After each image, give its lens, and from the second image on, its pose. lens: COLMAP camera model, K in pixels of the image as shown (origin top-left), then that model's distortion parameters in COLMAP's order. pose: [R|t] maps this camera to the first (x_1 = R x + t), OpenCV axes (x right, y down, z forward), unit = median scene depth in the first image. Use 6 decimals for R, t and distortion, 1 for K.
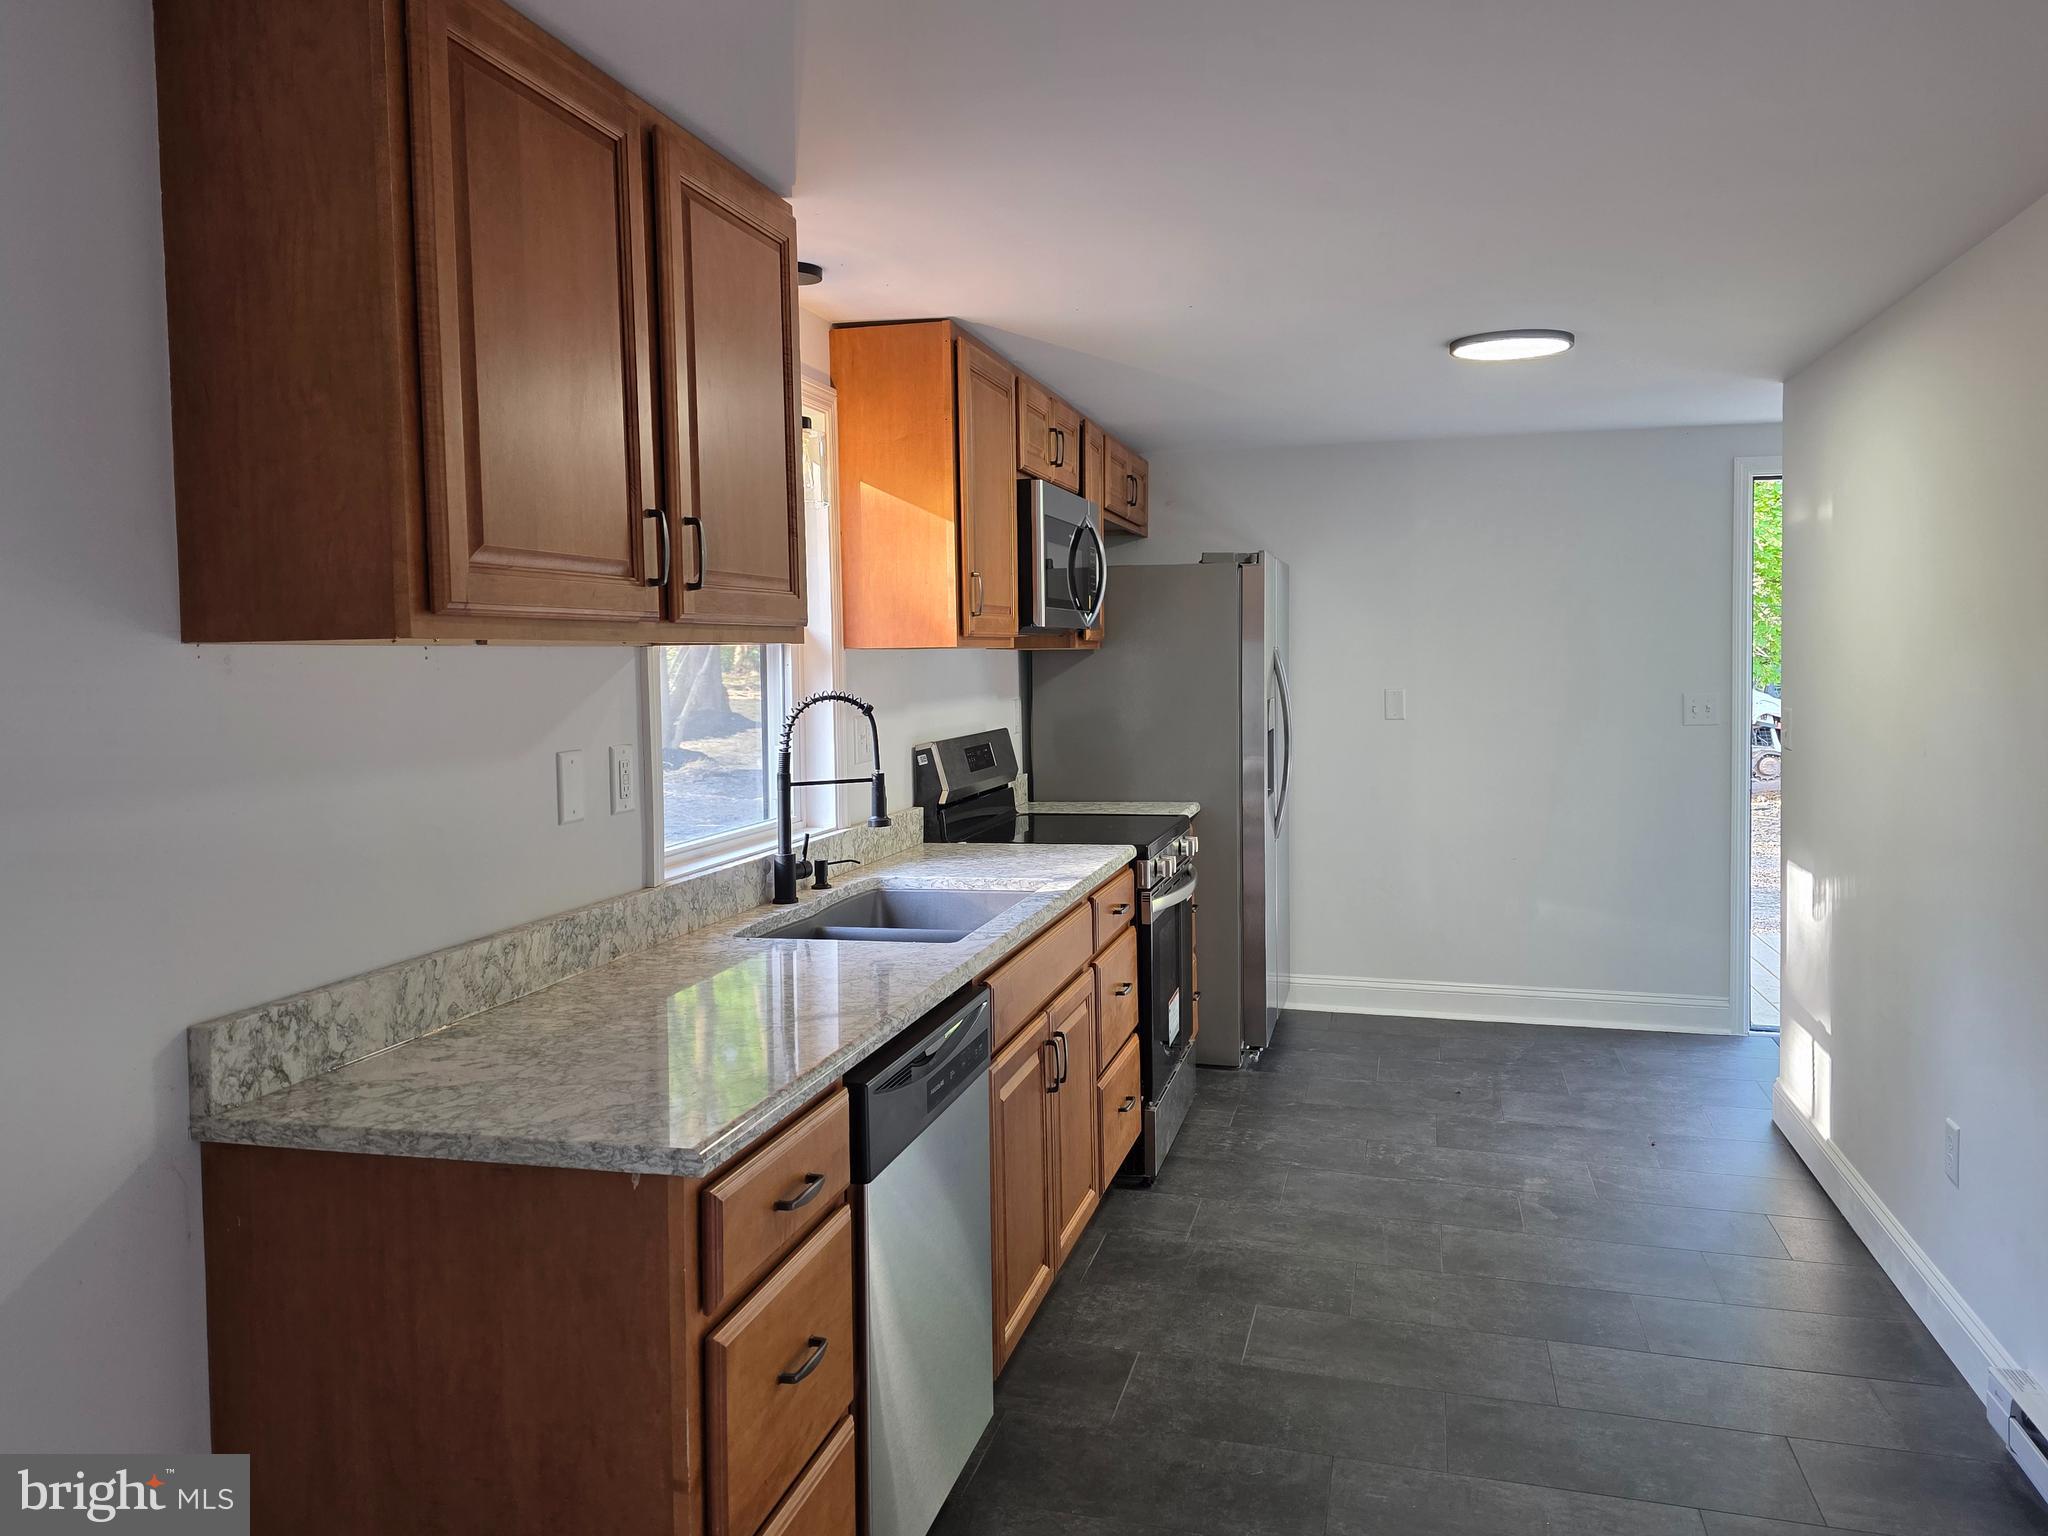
lens RADIAL K [[1478.0, 0, 1039.6], [0, 1478.0, 719.6], [0, 0, 1]] dist [0.059988, -0.023790]
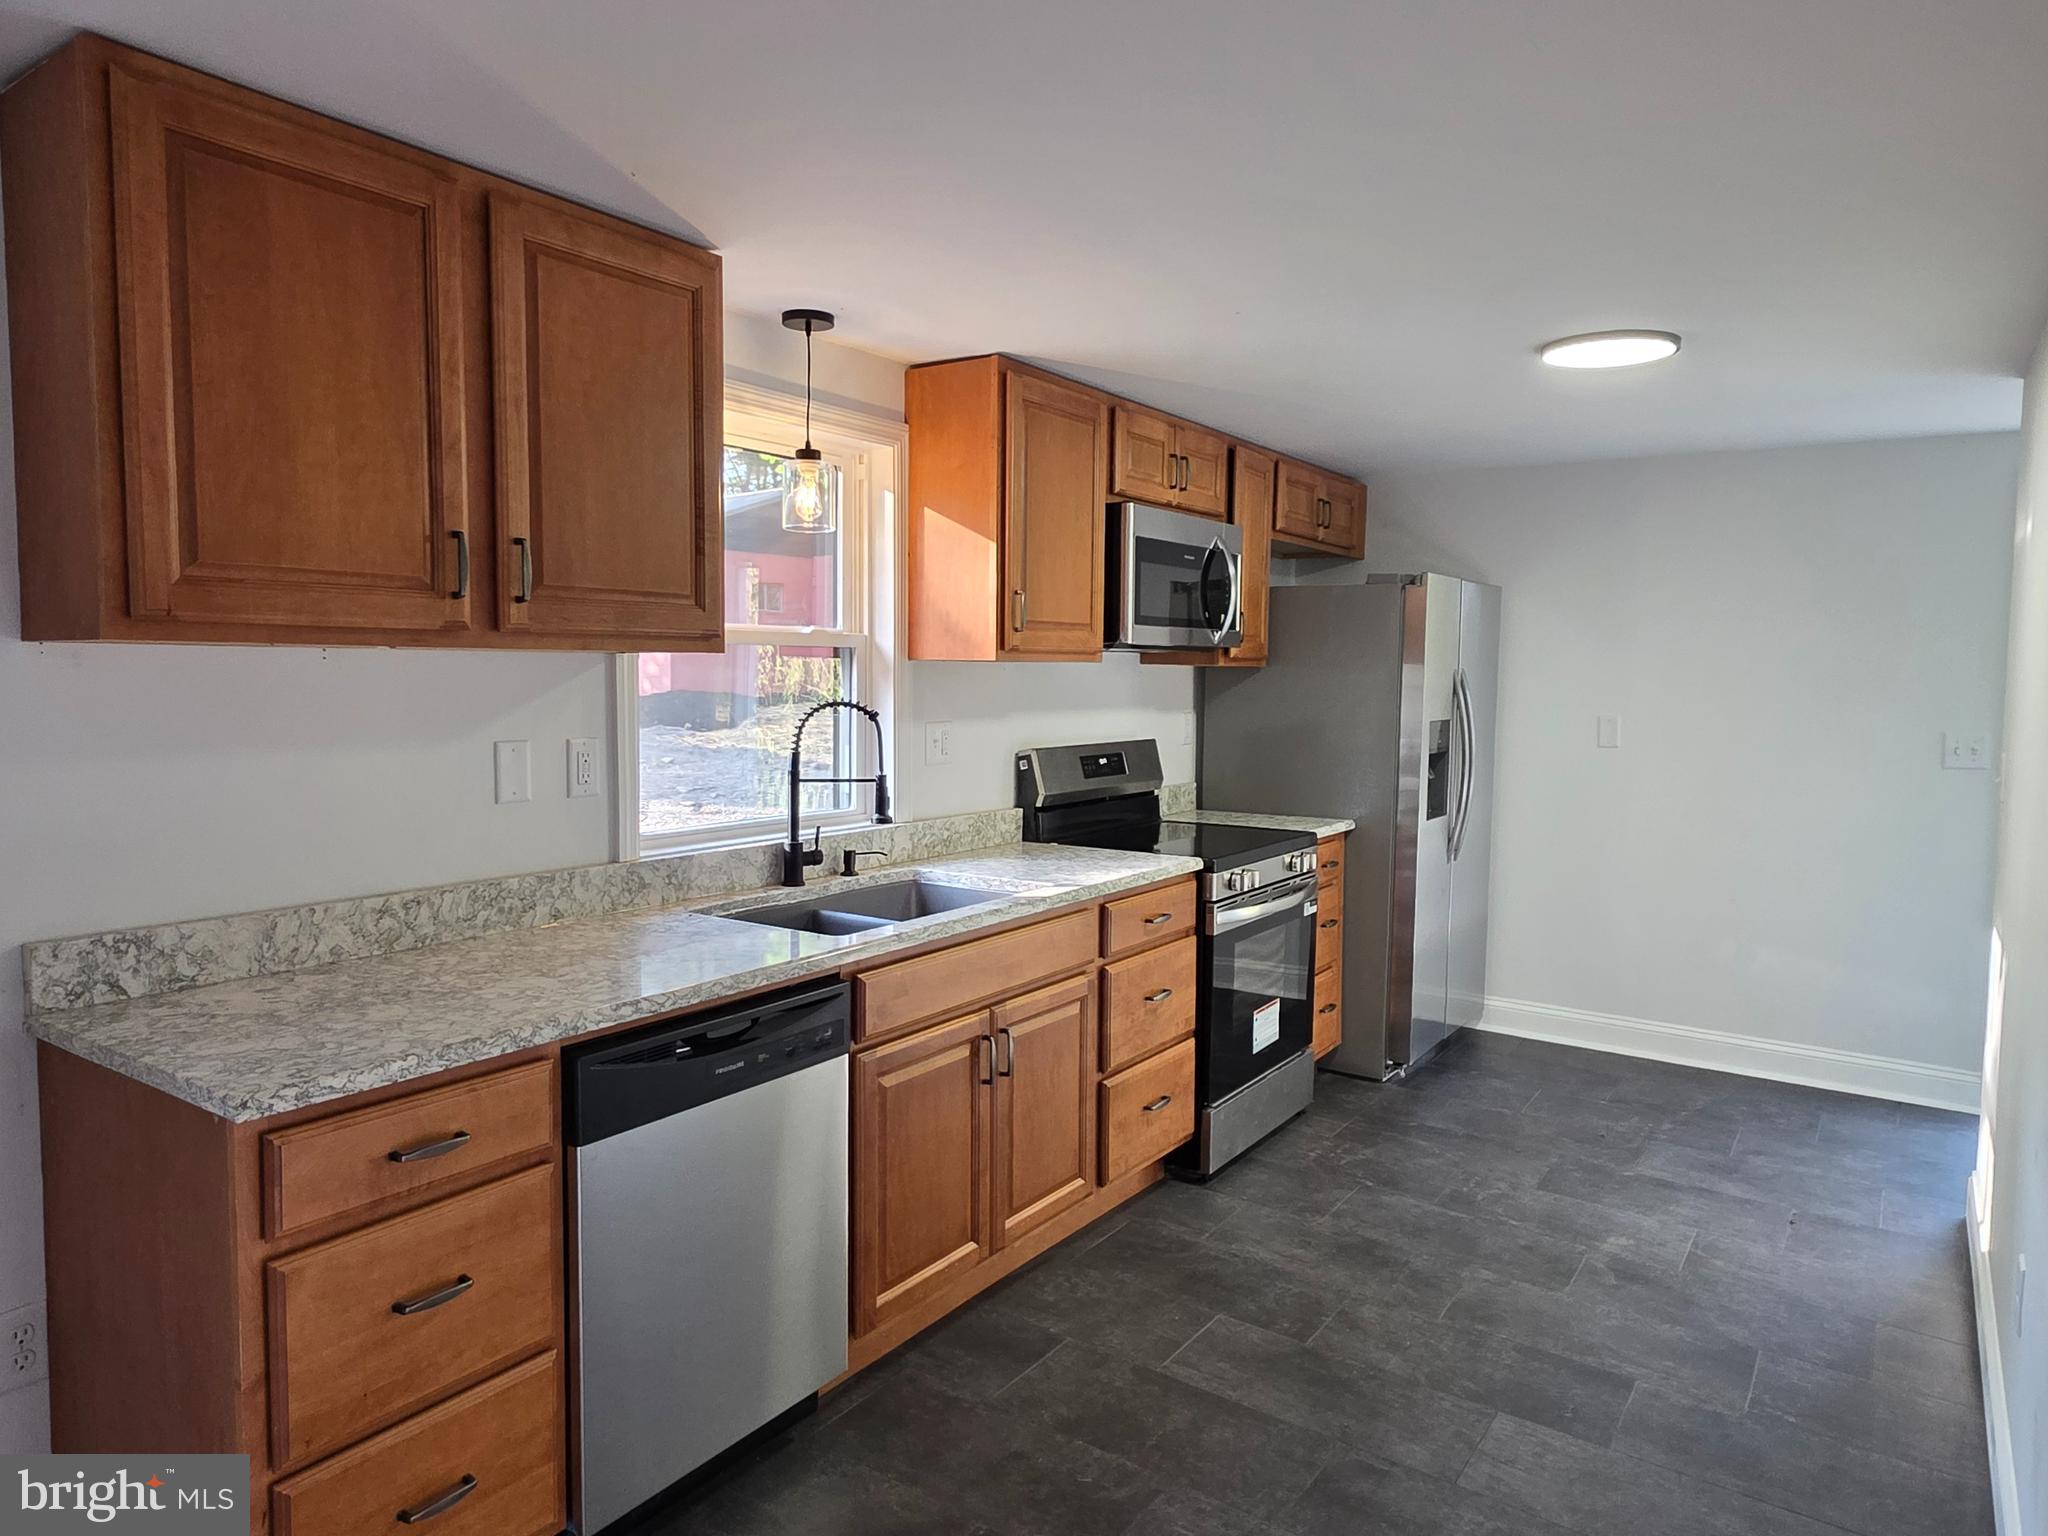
lens RADIAL K [[1282.7, 0, 1017.2], [0, 1282.7, 760.0], [0, 0, 1]] dist [-0.002173, 0.008674]
pose [[0.936891, 0.047388, -0.346395, 0.285811], [-0.037866, 0.998697, 0.034209, -0.009732], [0.347565, -0.018933, 0.937465, 0.133950]]
